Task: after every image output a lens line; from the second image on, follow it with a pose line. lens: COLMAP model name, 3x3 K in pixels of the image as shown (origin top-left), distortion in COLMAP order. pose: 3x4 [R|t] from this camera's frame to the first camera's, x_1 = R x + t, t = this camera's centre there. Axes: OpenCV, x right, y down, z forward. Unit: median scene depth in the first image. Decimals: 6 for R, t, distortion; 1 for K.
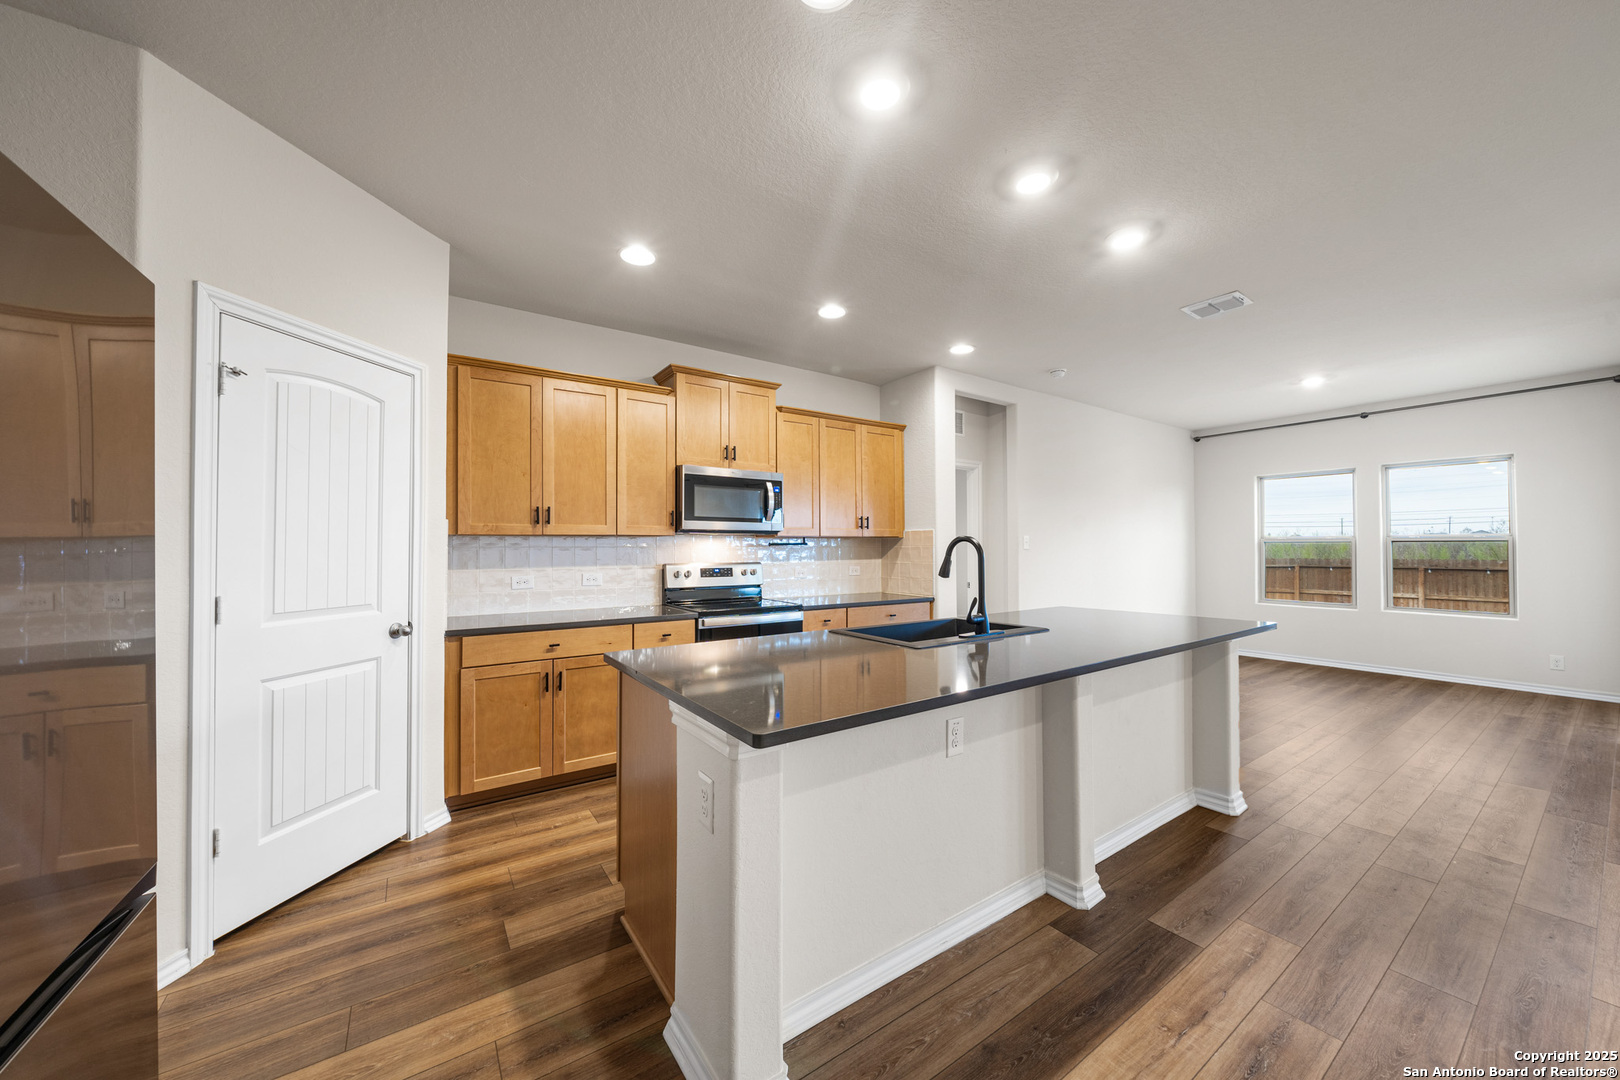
lens RADIAL K [[574.4, 0, 810.2], [0, 574.4, 538.2], [0, 0, 1]] dist [-0.005975, -0.000142]
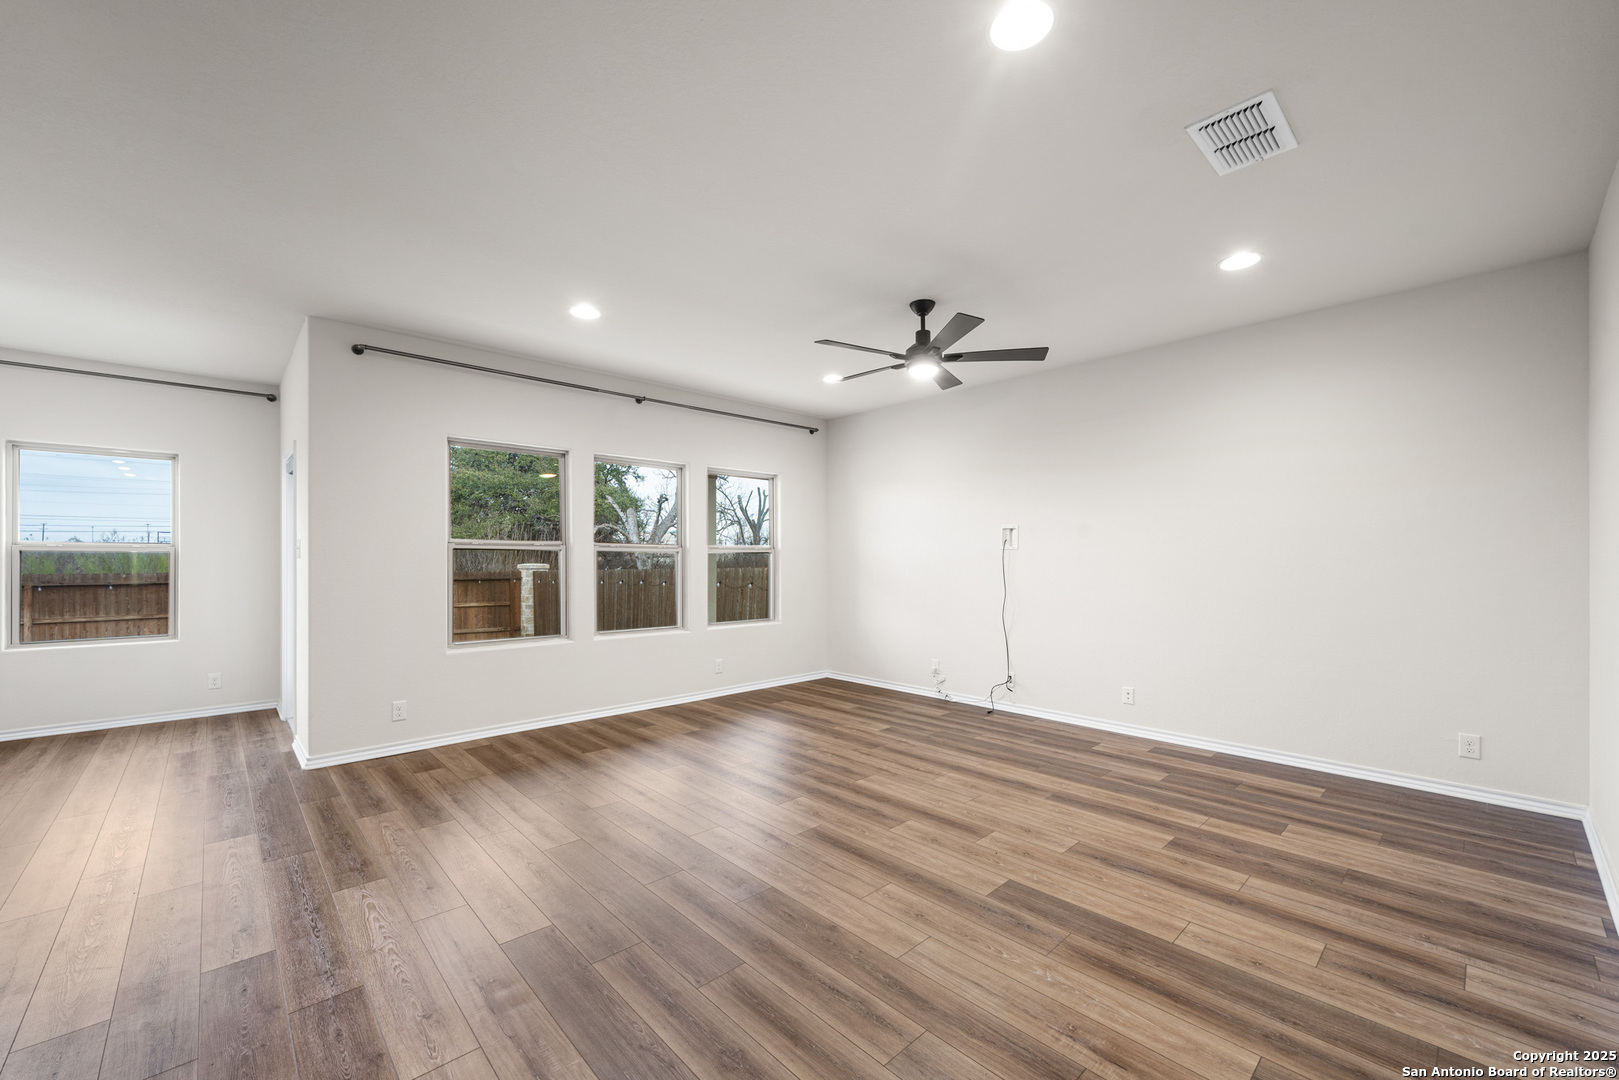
lens RADIAL K [[643.2, 0, 811.0], [0, 643.2, 558.8], [0, 0, 1]] dist [-0.004330, -0.000120]
pose [[-0.149147, 0.002837, 0.988811, 0.121184], [-0.017425, 0.999833, -0.005497, 0.004294], [-0.988662, -0.018050, -0.149072, 0.198952]]
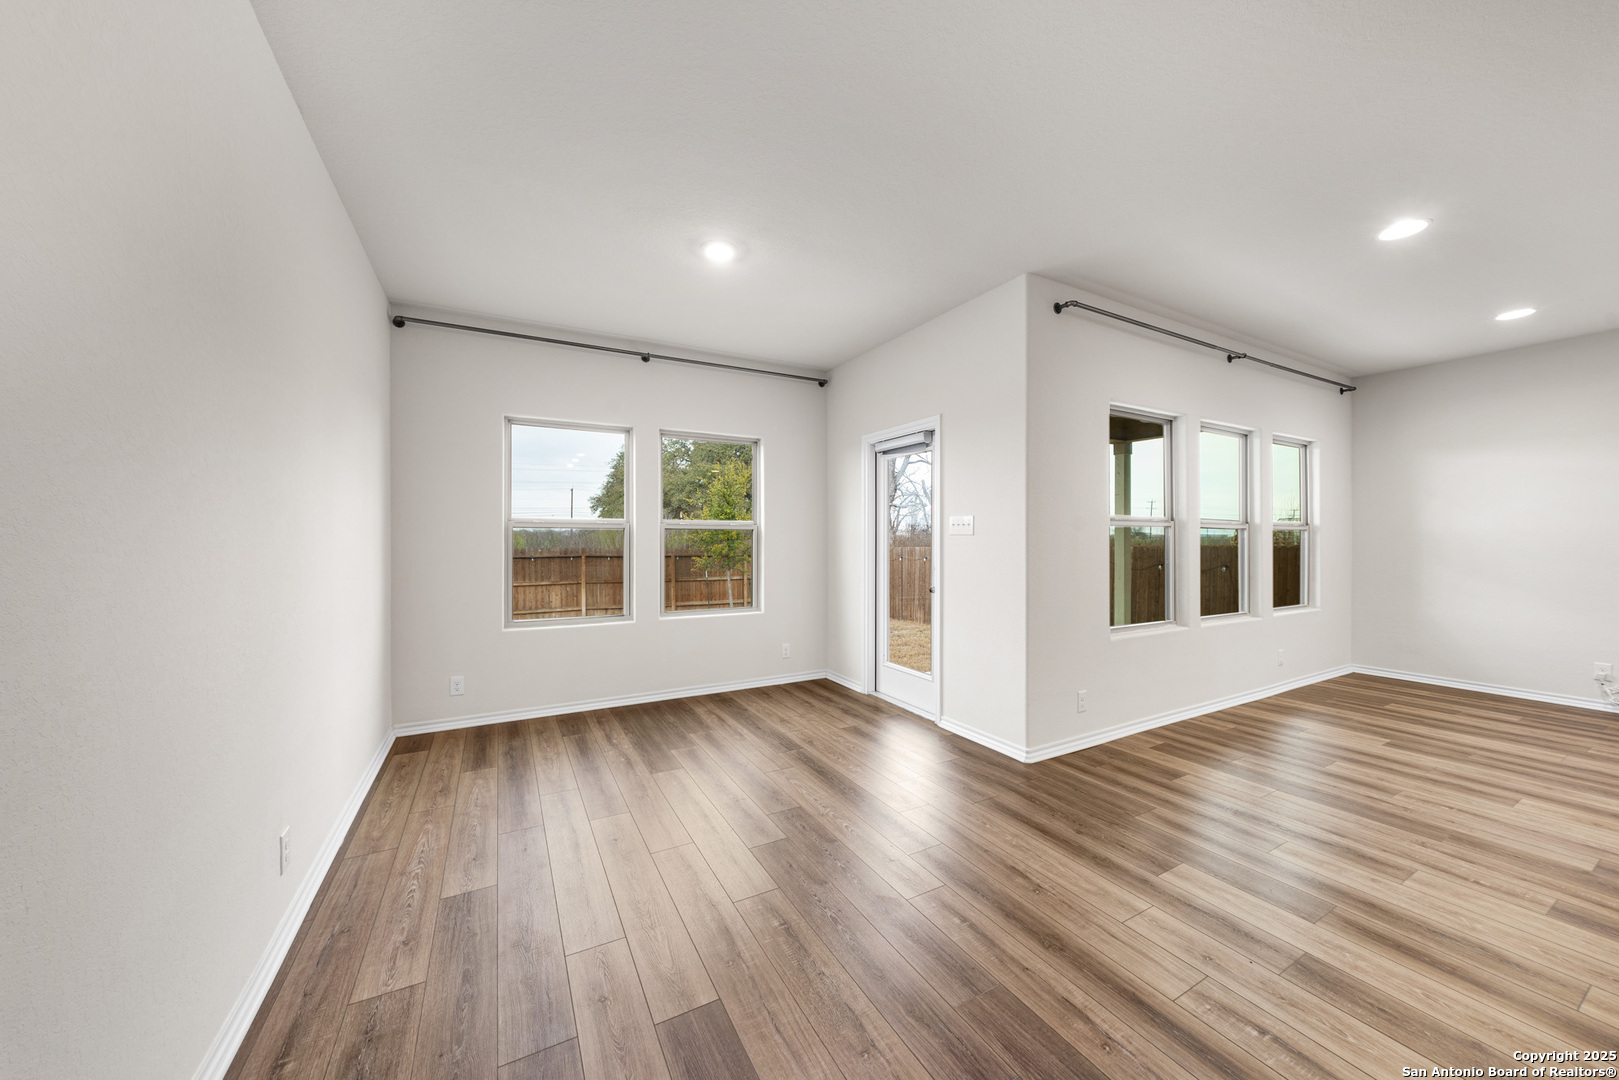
lens RADIAL K [[568.6, 0, 810.9], [0, 568.6, 541.4], [0, 0, 1]] dist [-0.006912, -0.000161]
pose [[0.100502, -0.003019, 0.994932, 0.348441], [-0.018943, 0.999808, 0.004947, 0.020591], [-0.994757, -0.019344, 0.100425, 0.949293]]
